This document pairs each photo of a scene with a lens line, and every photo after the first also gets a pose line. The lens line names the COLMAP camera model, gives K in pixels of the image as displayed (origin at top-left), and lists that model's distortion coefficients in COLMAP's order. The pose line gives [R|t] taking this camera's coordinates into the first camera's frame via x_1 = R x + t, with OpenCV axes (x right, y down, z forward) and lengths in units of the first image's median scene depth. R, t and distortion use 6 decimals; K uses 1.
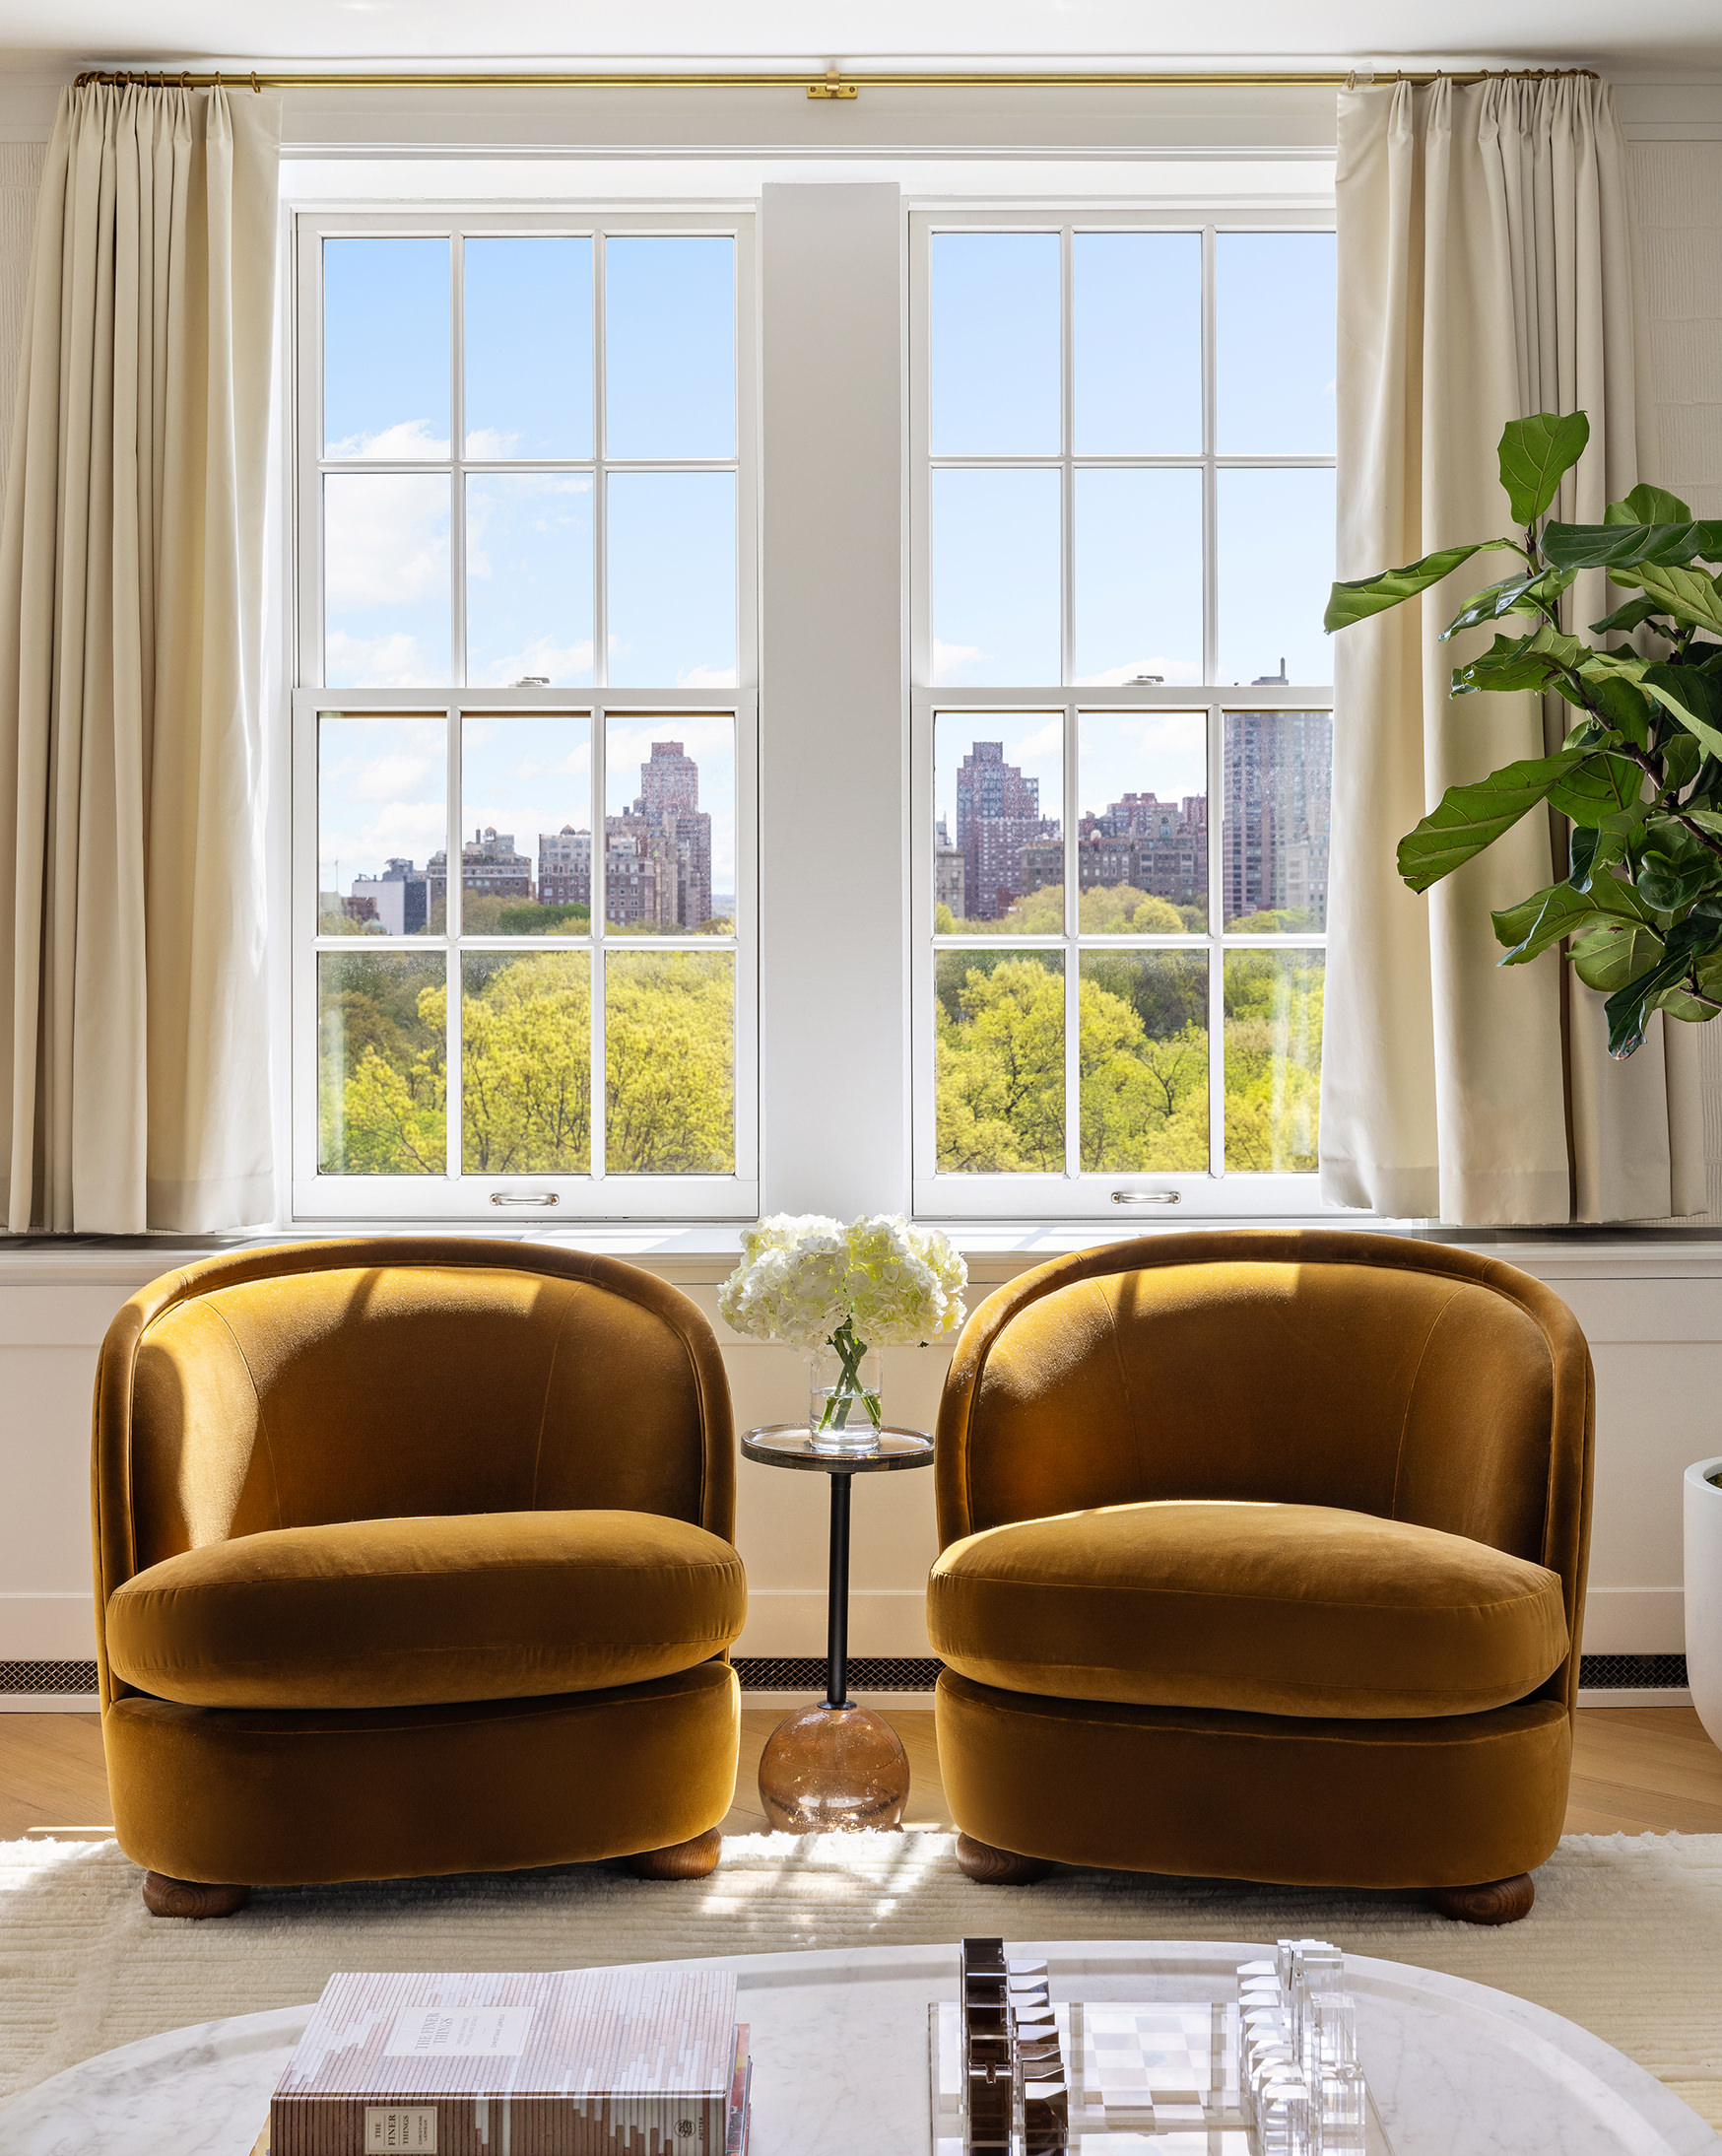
lens RADIAL K [[2868.0, 0, 956.0], [0, 2868.0, 977.0], [0, 0, 1]] dist [0.012256, 0.000000]
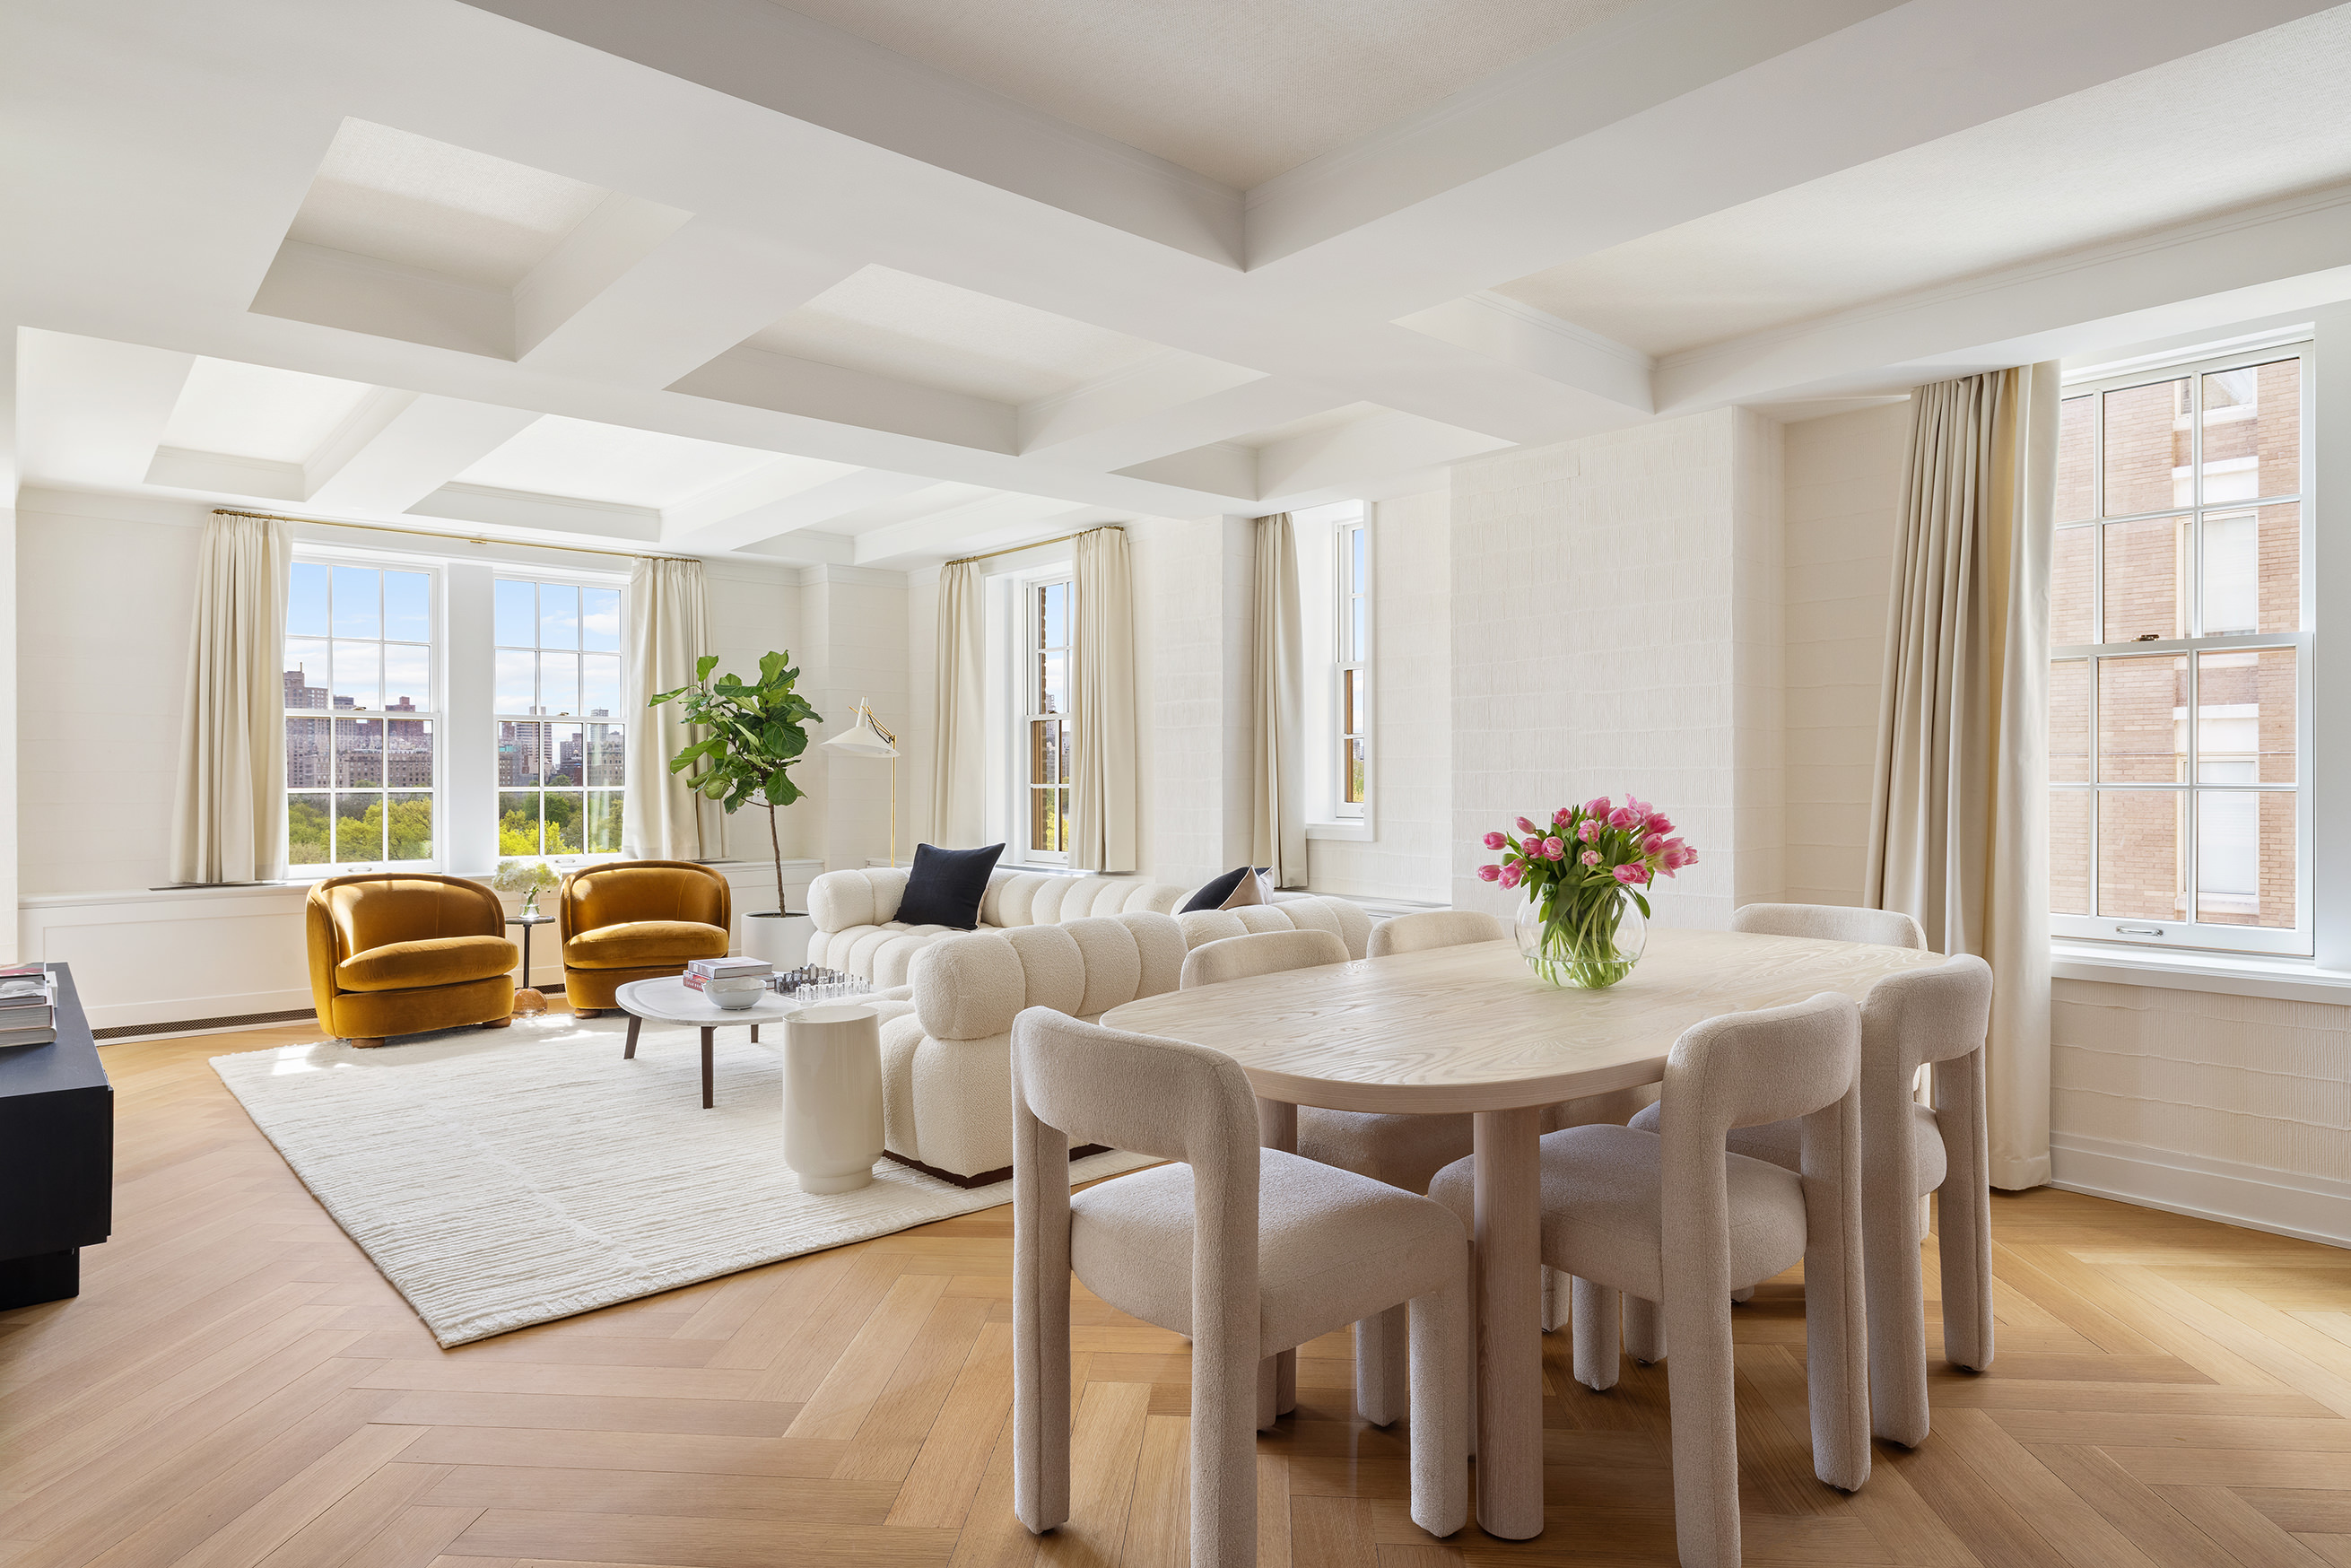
lens RADIAL K [[1323.8, 0, 1165.9], [0, 1323.8, 776.0], [0, 0, 1]] dist [0.003885, -0.002954]
pose [[0.772150, 0.002220, 0.635437, -0.459938], [0.015251, 0.999641, -0.022025, 0.022512], [-0.635258, 0.026698, 0.771839, -0.813310]]
